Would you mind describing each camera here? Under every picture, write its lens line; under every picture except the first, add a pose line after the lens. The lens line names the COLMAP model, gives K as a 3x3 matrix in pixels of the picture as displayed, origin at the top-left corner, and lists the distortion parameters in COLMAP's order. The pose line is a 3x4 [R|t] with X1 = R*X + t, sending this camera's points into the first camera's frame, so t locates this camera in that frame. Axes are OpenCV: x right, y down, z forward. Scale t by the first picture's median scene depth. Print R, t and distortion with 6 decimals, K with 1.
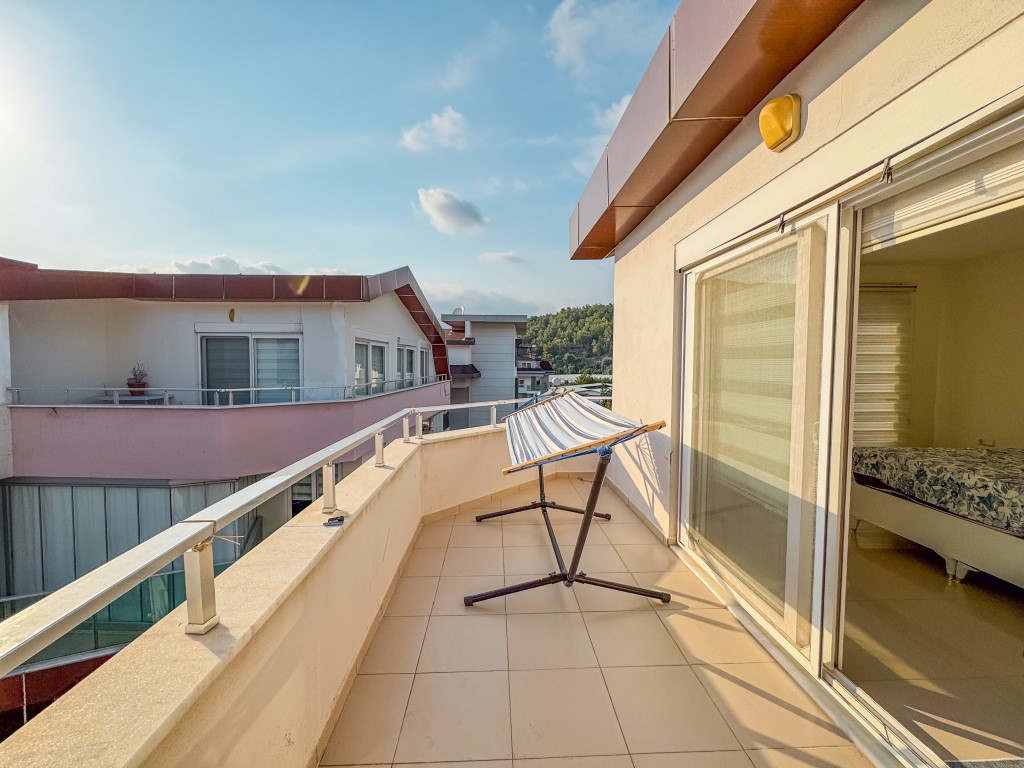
lens RADIAL K [[410.0, 0, 512.2], [0, 410.0, 381.4], [0, 0, 1]] dist [-0.003575, 0.000058]
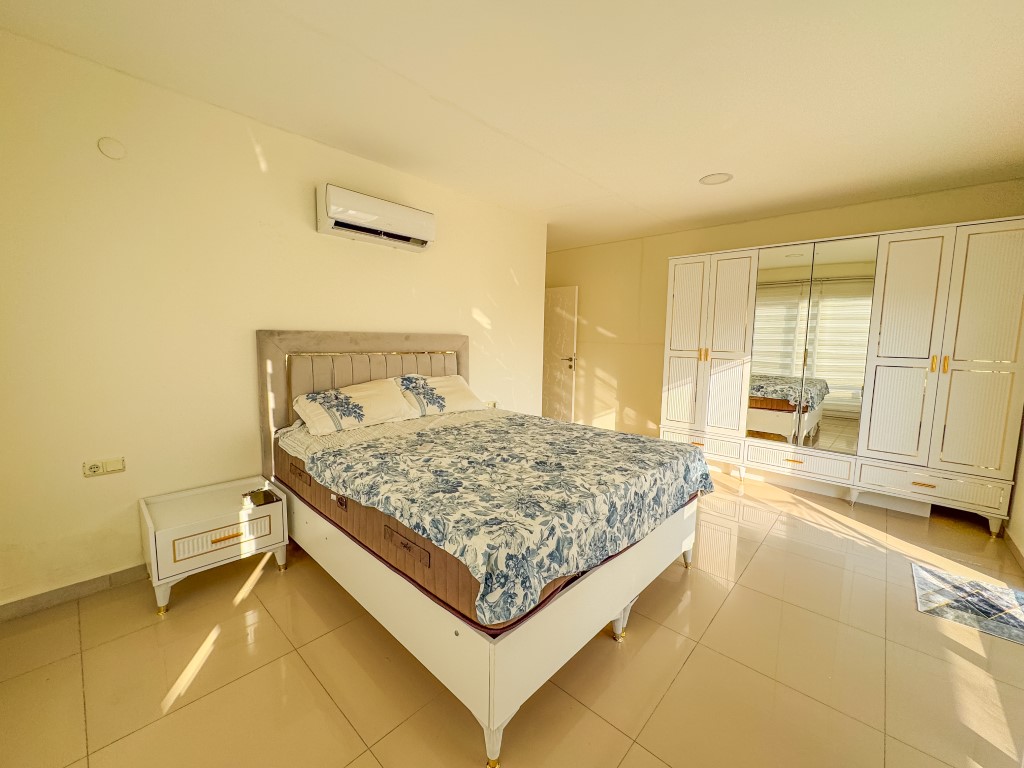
lens RADIAL K [[410.0, 0, 512.2], [0, 410.0, 381.4], [0, 0, 1]] dist [-0.003575, 0.000058]
pose [[-0.711821, -0.087259, 0.696920, 0.732064], [0.010047, 0.990886, 0.134328, -0.023573], [-0.702289, 0.102619, -0.704456, 1.476588]]
